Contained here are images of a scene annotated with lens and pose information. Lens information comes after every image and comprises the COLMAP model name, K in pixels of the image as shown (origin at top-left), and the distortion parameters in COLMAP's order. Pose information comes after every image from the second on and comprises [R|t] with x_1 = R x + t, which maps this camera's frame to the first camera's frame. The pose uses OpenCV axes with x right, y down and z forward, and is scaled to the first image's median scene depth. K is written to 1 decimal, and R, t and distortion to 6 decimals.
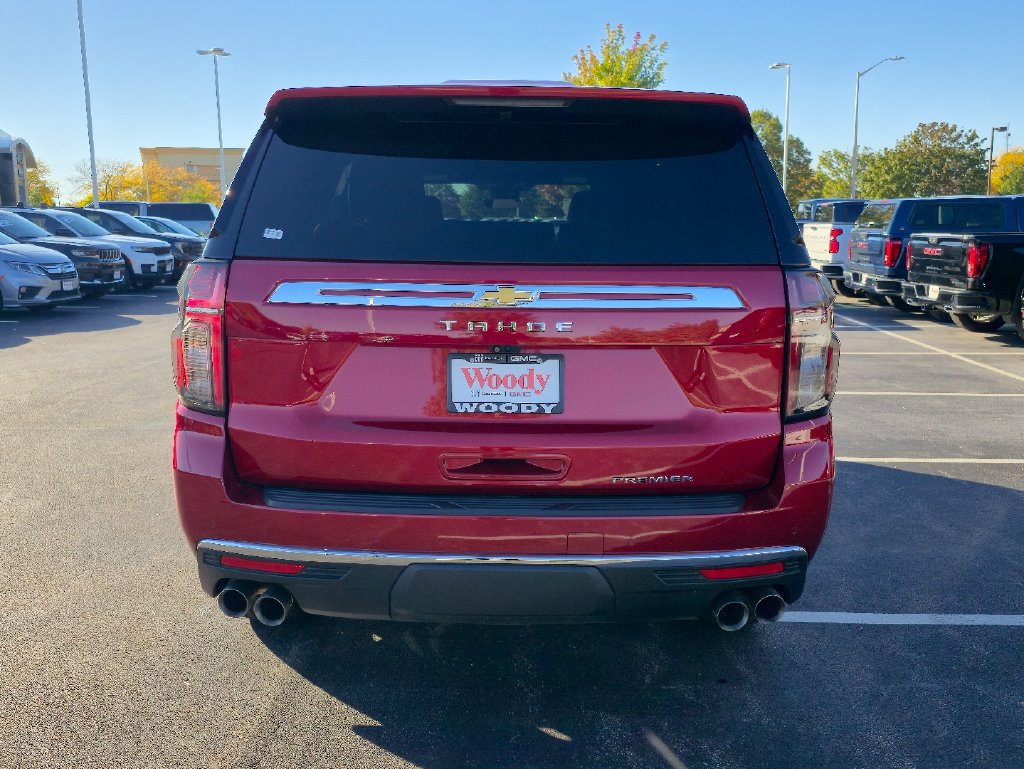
lens RADIAL K [[1035.5, 0, 529.6], [0, 1035.5, 385.1], [0, 0, 1]] dist [0.055148, -0.000354]
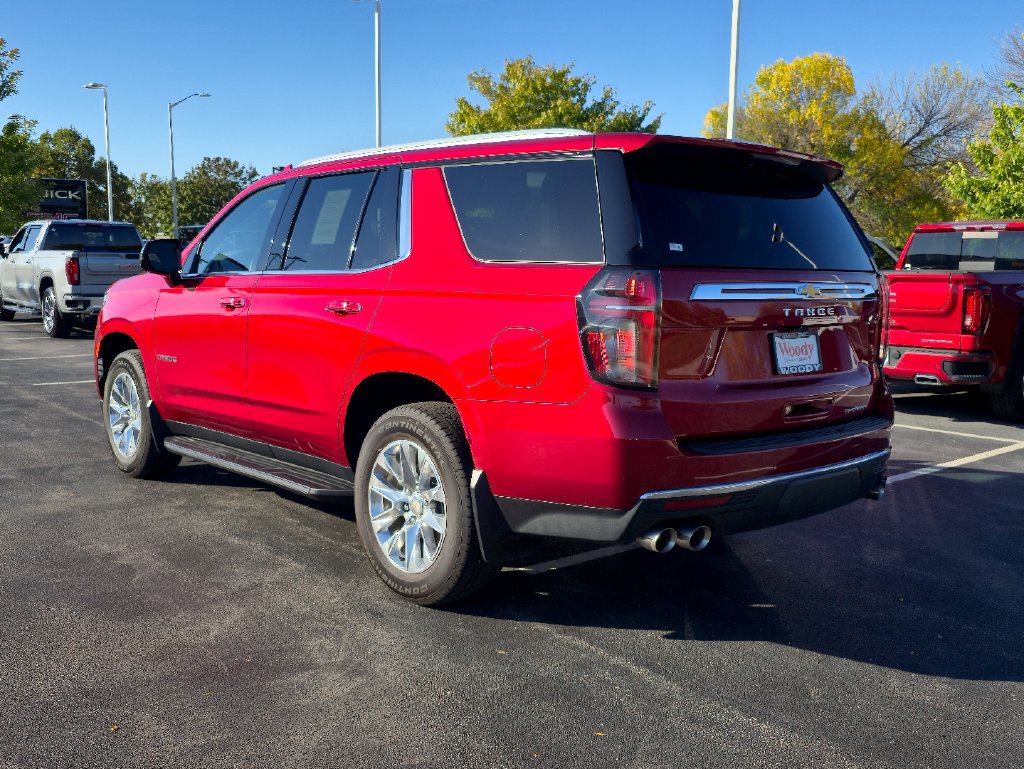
lens RADIAL K [[1035.5, 0, 529.6], [0, 1035.5, 385.1], [0, 0, 1]] dist [0.055148, -0.000354]
pose [[0.735299, -0.070935, 0.674021, -1.261373], [0.088931, 0.996007, 0.007805, -0.001177], [-0.671883, 0.054203, 0.738671, 0.180422]]
